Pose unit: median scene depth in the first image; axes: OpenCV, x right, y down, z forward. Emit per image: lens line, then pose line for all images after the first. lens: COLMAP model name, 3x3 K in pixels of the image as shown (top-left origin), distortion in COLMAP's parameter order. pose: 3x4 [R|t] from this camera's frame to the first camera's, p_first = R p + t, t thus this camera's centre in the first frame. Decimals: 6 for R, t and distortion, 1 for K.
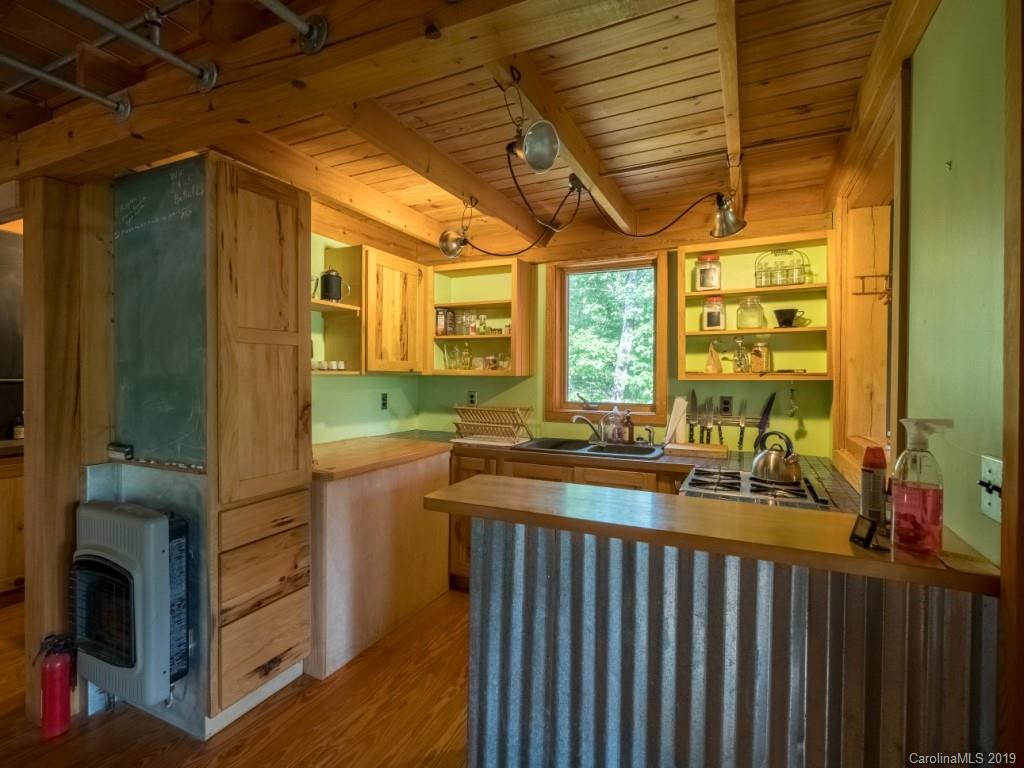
lens RADIAL K [[504.8, 0, 507.0], [0, 504.8, 378.1], [0, 0, 1]] dist [-0.000280, 0.000387]
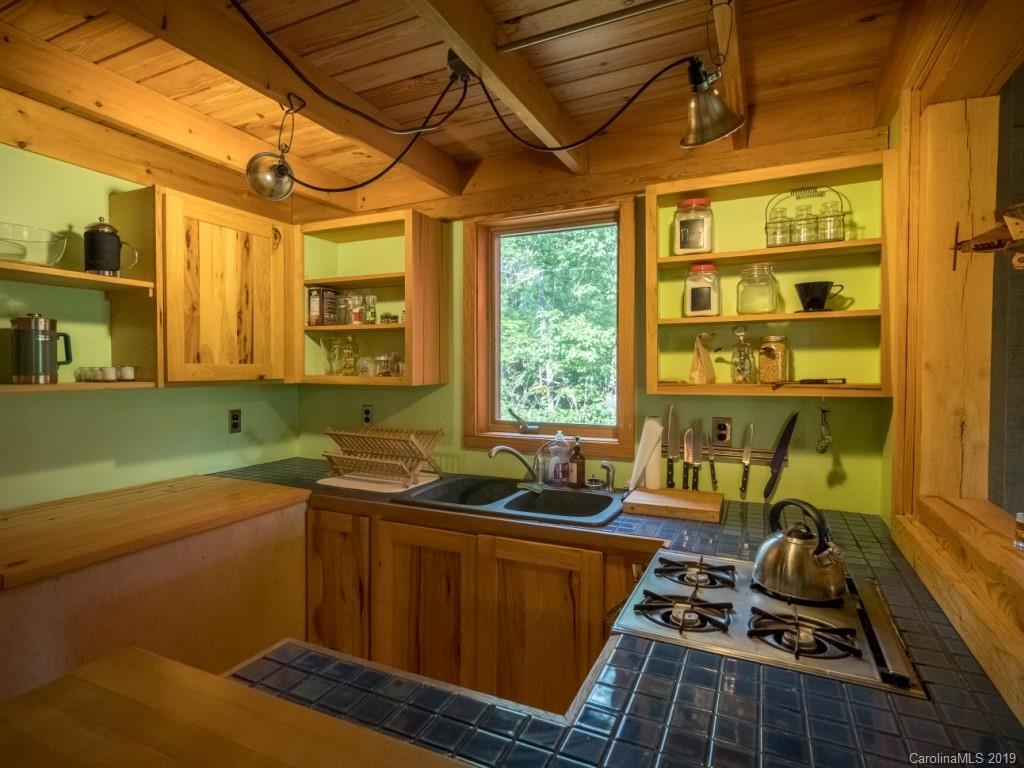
lens RADIAL K [[549.7, 0, 508.0], [0, 549.7, 377.2], [0, 0, 1]] dist [0.001005, -0.000887]
pose [[0.999967, -0.005221, 0.006211, 0.153645], [0.005131, 0.999883, 0.014443, -0.027817], [-0.006286, -0.014411, 0.999876, 0.292012]]
